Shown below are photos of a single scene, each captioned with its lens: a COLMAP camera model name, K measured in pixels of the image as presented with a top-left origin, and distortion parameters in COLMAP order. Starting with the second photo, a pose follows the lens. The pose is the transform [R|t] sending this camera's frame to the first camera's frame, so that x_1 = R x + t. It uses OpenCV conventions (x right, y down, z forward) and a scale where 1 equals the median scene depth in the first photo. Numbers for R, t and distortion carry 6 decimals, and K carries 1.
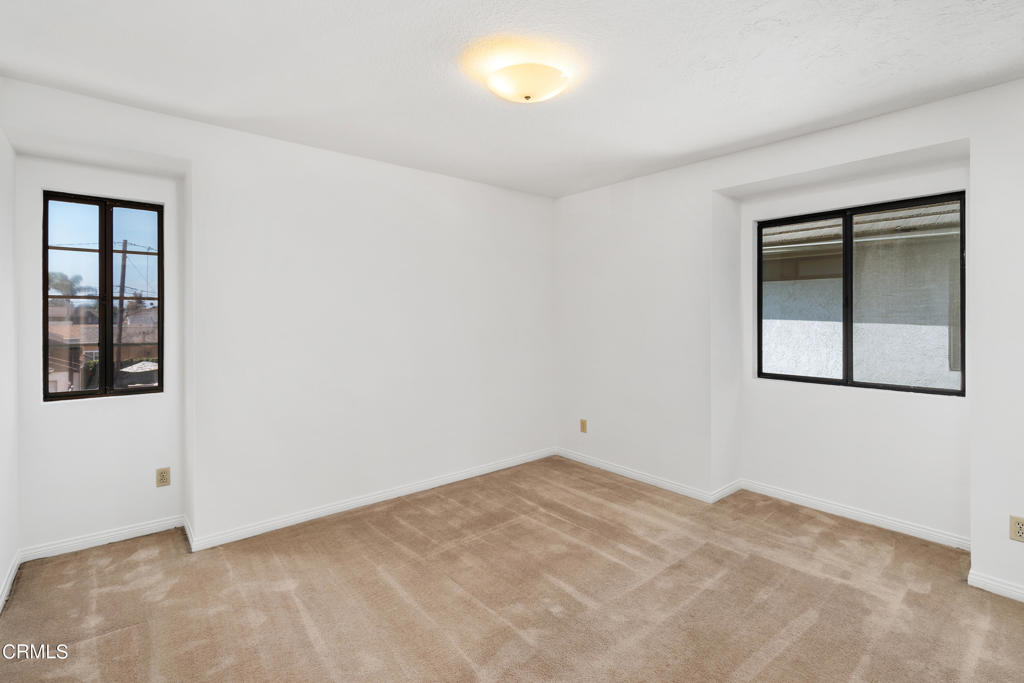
lens RADIAL K [[466.5, 0, 495.0], [0, 466.5, 314.2], [0, 0, 1]] dist [-0.002479, 0.001052]
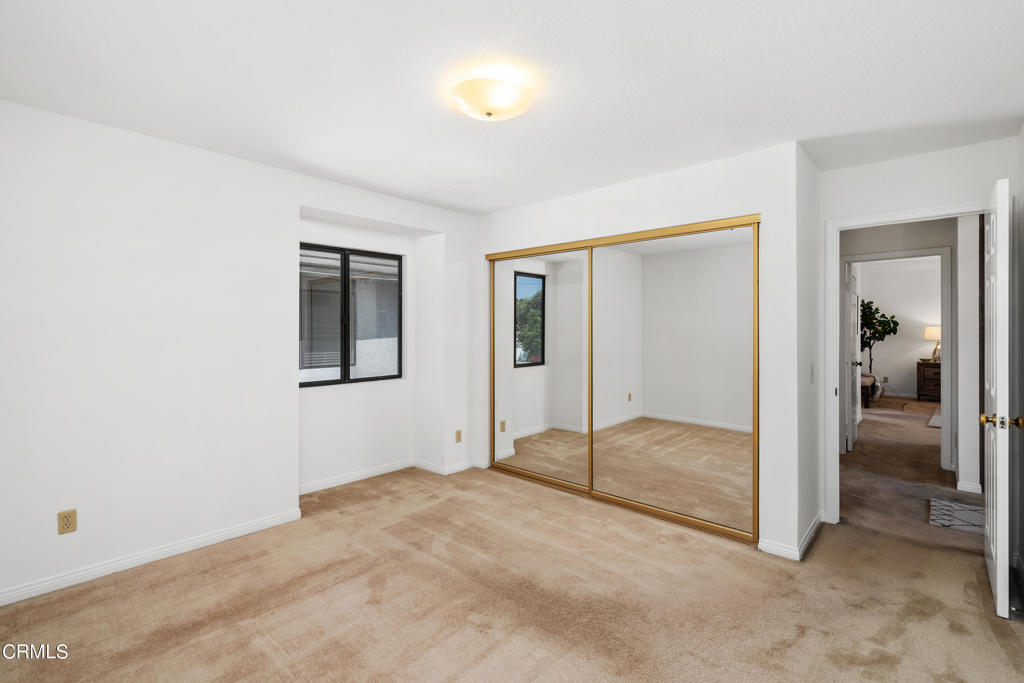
lens RADIAL K [[466.5, 0, 510.8], [0, 466.5, 336.1], [0, 0, 1]] dist [-0.002479, 0.001052]
pose [[-0.138060, -0.017378, 0.990271, -0.692958], [-0.002721, 0.999849, 0.017167, -0.005147], [-0.990420, -0.000324, -0.138087, 0.817792]]
